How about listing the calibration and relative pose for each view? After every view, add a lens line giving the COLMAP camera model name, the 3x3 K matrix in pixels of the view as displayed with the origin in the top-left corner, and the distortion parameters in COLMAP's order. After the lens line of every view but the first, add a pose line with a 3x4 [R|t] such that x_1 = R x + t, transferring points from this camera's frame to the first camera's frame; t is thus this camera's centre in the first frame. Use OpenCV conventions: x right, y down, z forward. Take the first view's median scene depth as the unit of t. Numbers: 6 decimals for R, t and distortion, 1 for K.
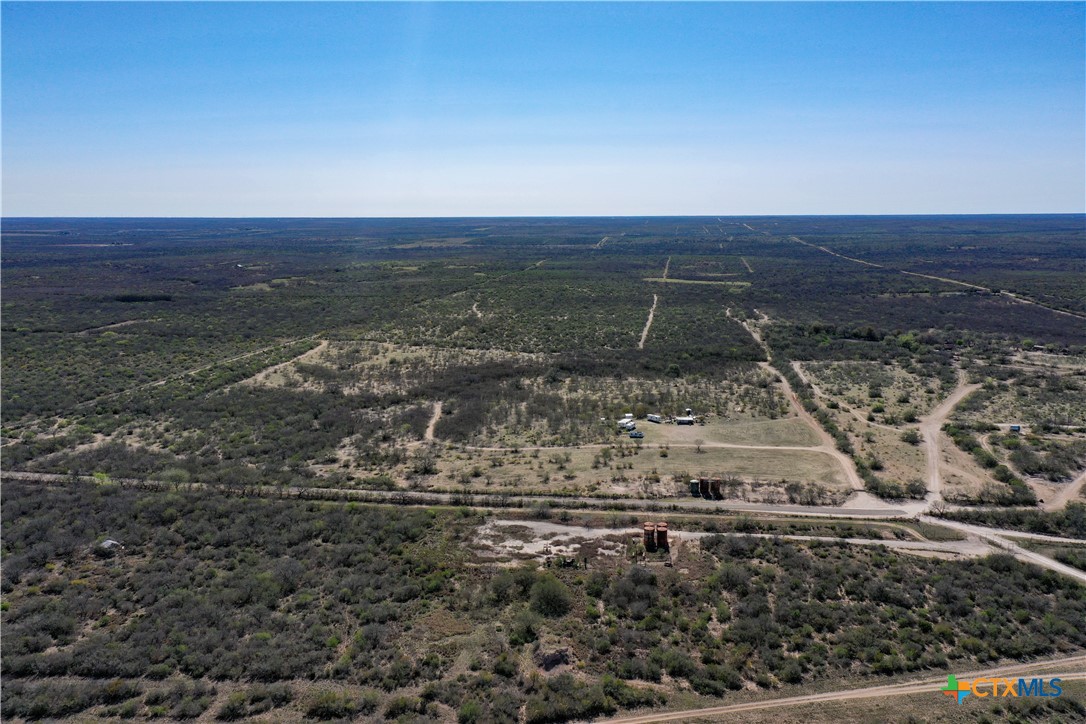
lens RADIAL K [[848.9, 0, 526.9], [0, 848.9, 363.2], [0, 0, 1]] dist [0.001800, 0.004182]
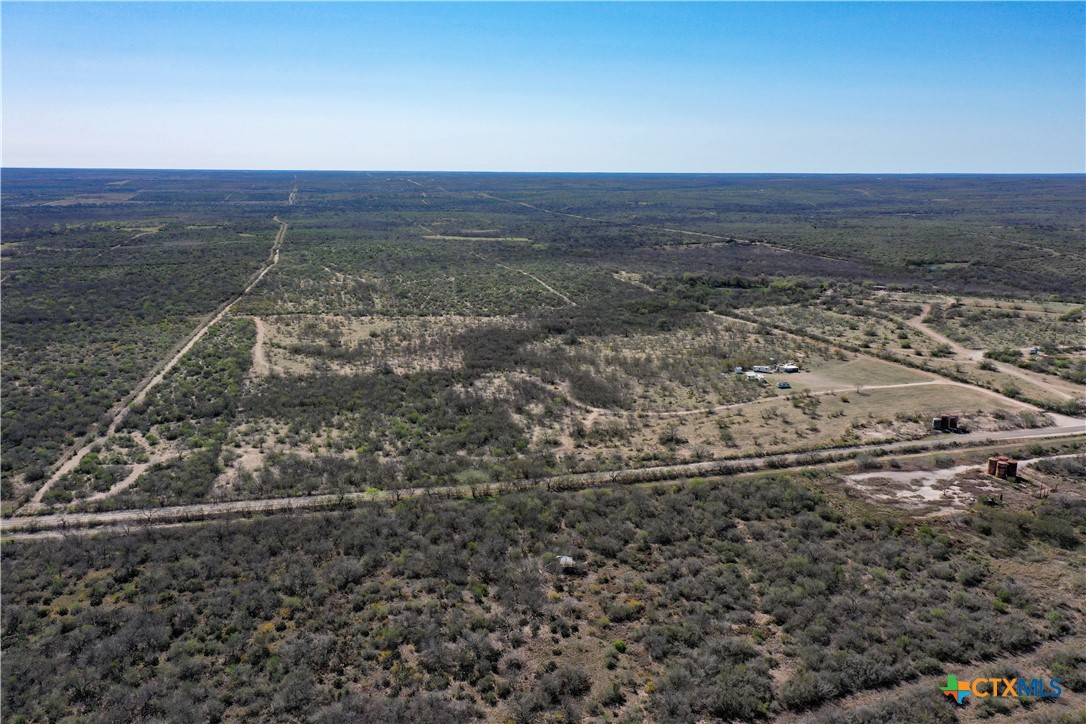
lens RADIAL K [[862.7, 0, 536.9], [0, 862.7, 361.2], [0, 0, 1]] dist [0.010877, 0.008164]
pose [[0.911535, -0.079108, 0.403541, -0.729030], [0.060745, 0.996459, 0.058126, -0.032574], [-0.406711, -0.028471, 0.913113, 0.194185]]
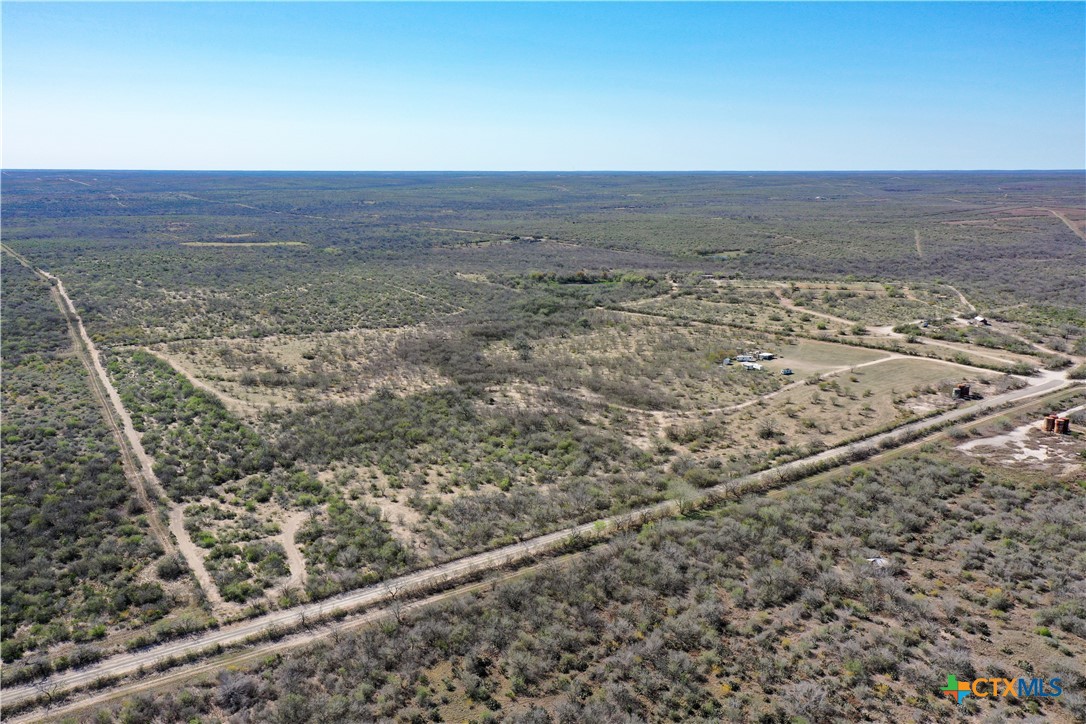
lens RADIAL K [[862.7, 0, 536.9], [0, 862.7, 361.2], [0, 0, 1]] dist [0.010877, 0.008164]
pose [[0.694653, -0.149081, 0.703727, -1.135636], [0.117205, 0.988673, 0.093752, -0.094489], [-0.709732, 0.017356, 0.704258, 0.551729]]
